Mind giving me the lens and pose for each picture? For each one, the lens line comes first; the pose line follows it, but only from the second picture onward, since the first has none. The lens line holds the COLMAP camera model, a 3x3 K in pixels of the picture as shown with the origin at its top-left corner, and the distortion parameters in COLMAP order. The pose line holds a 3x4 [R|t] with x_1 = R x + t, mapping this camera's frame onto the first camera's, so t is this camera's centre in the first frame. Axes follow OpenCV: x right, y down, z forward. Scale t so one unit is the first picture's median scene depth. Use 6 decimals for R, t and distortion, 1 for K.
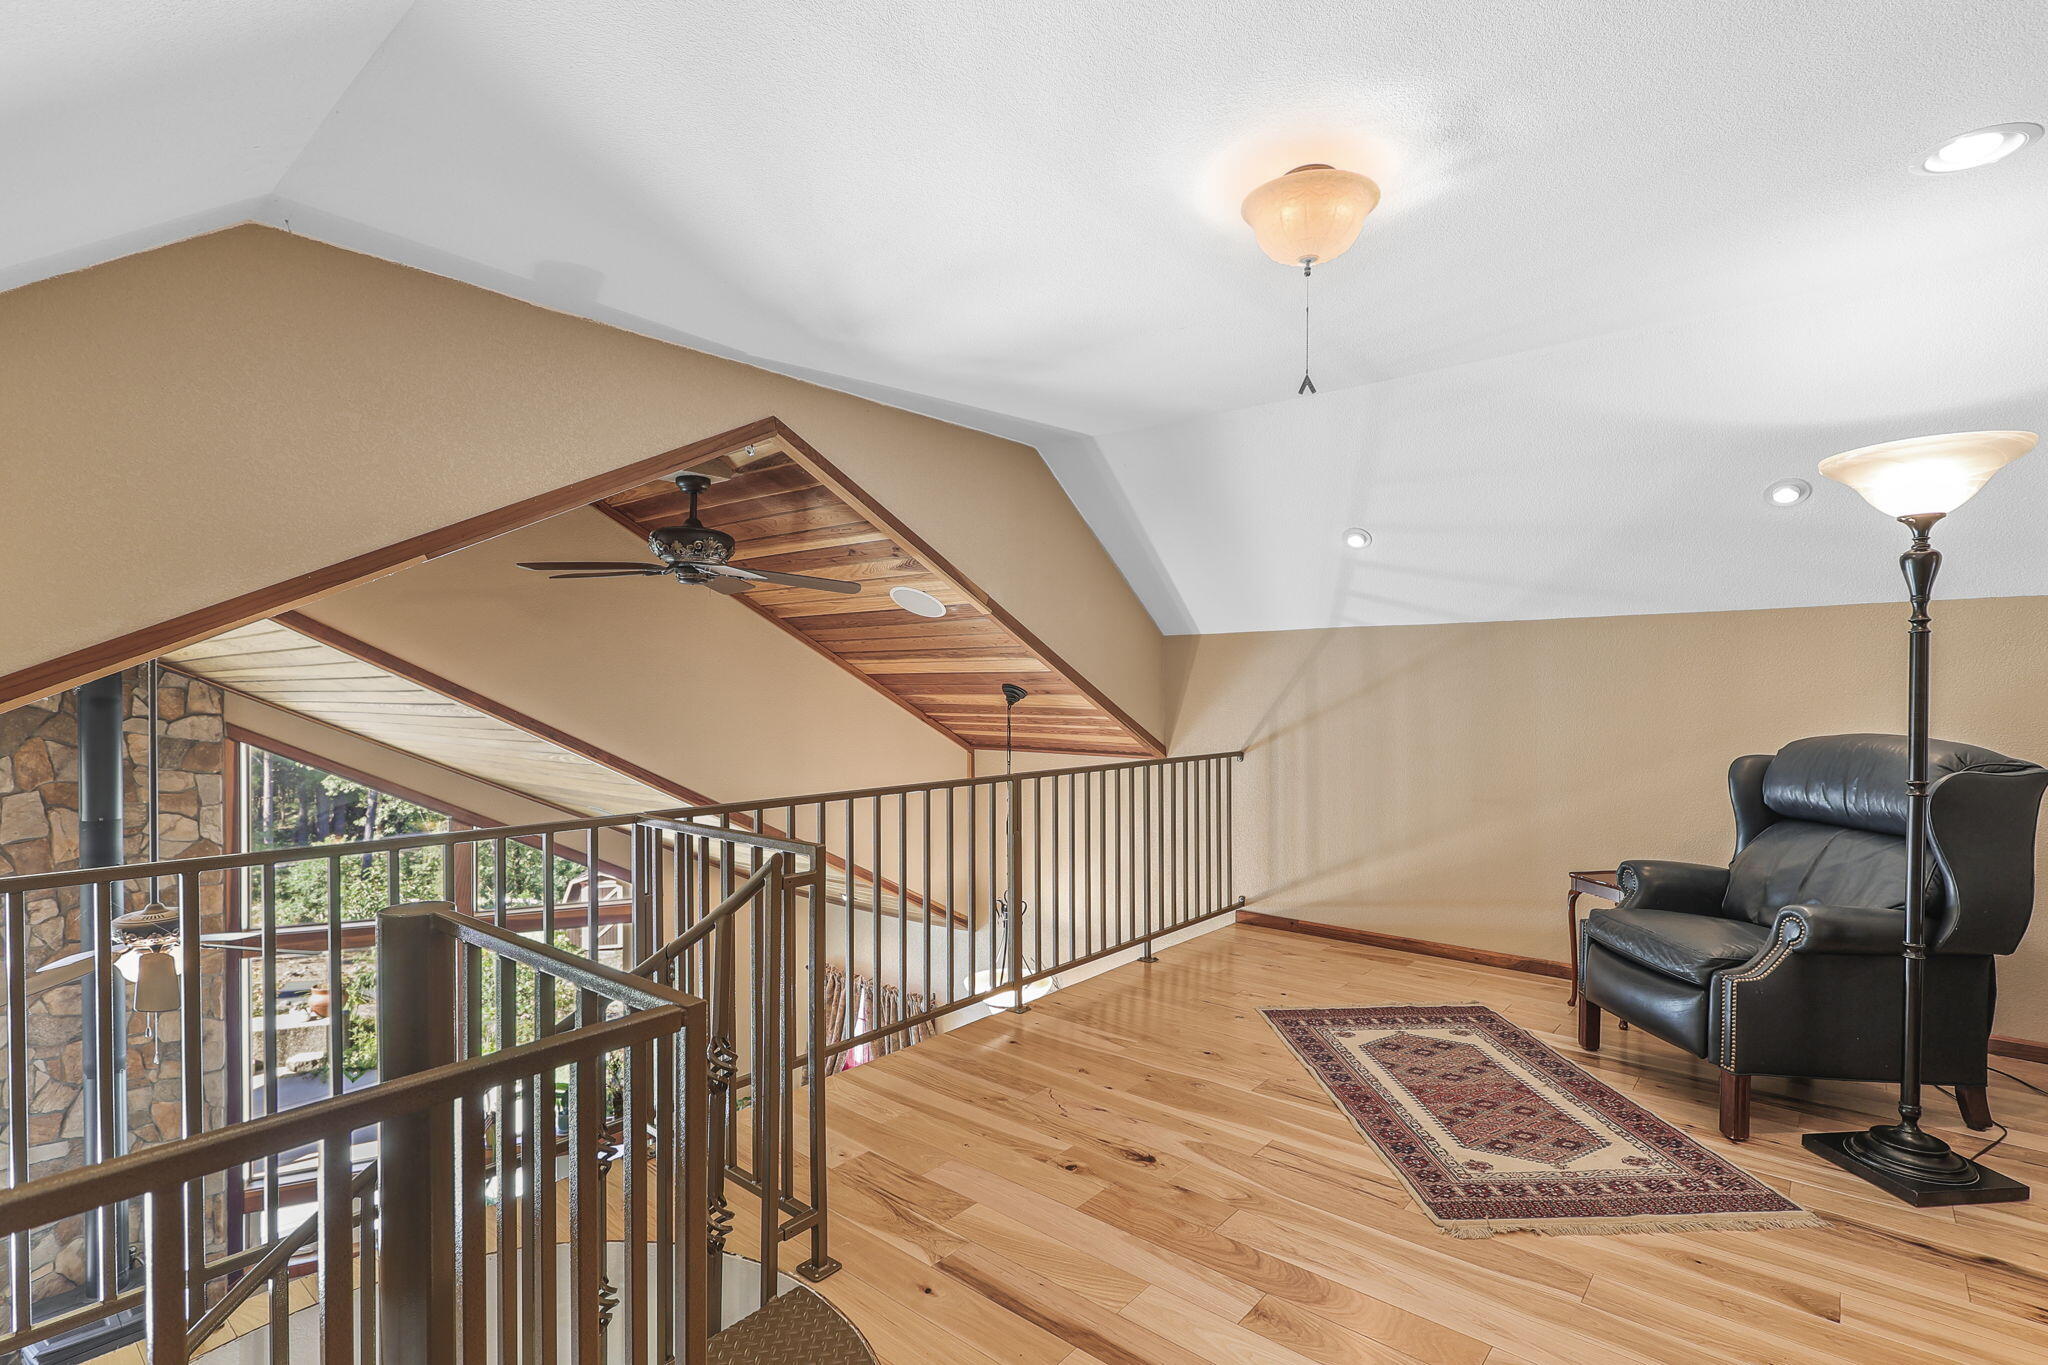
lens RADIAL K [[962.8, 0, 1028.4], [0, 962.8, 694.5], [0, 0, 1]] dist [0.008106, 0.000732]
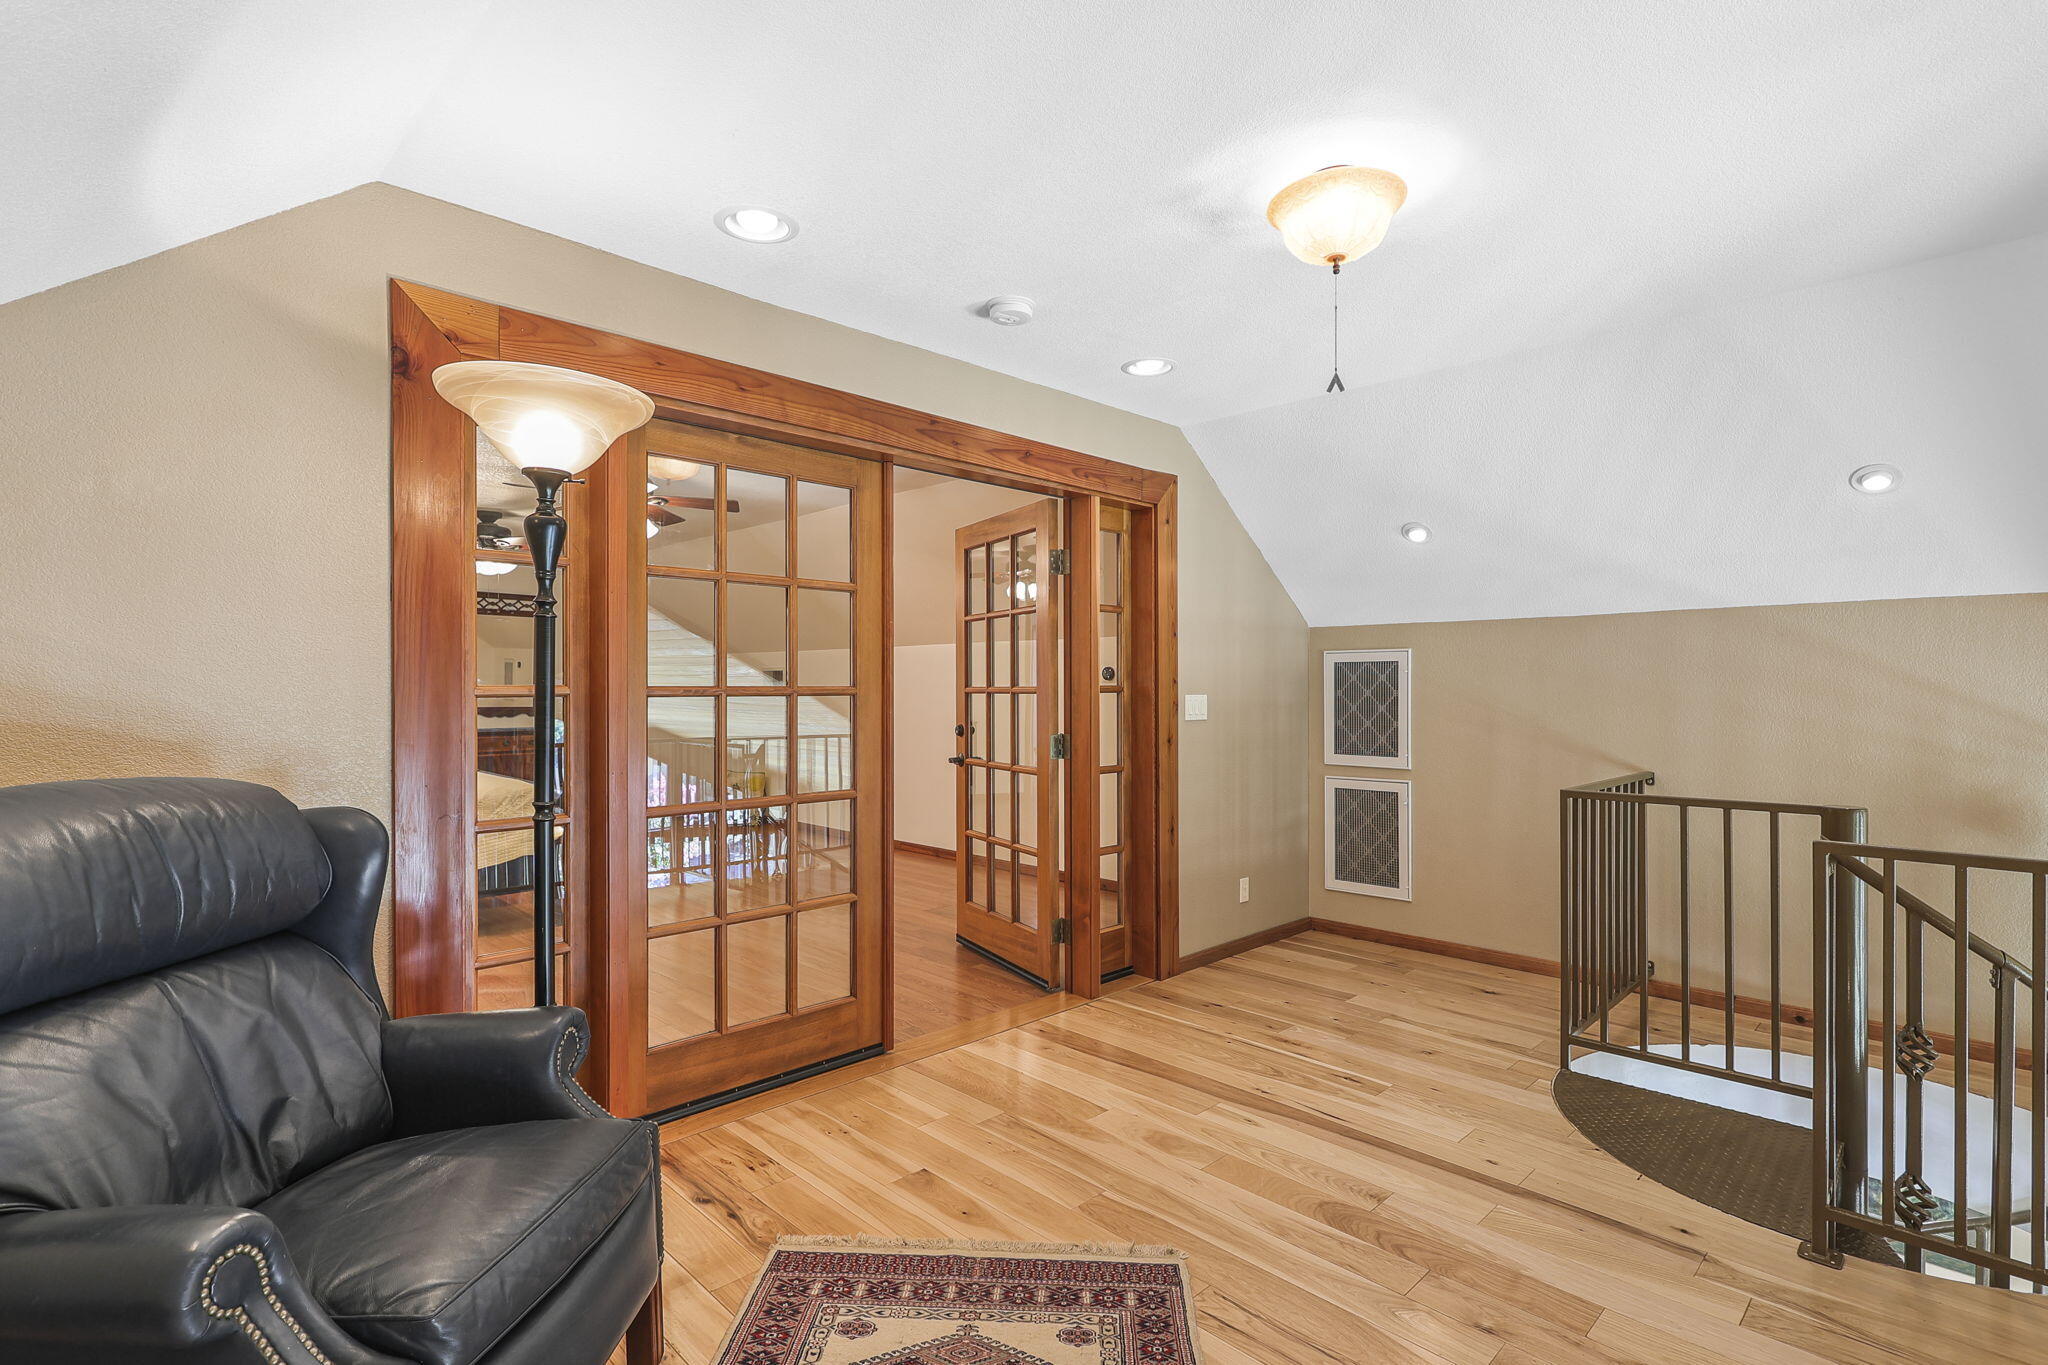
lens RADIAL K [[962.8, 0, 1023.6], [0, 962.8, 690.9], [0, 0, 1]] dist [0.008106, 0.000732]
pose [[-0.994277, -0.005035, 0.106713, 0.496513], [-0.004744, 0.999984, 0.002975, -0.012990], [-0.106727, 0.002452, -0.994285, 2.017217]]
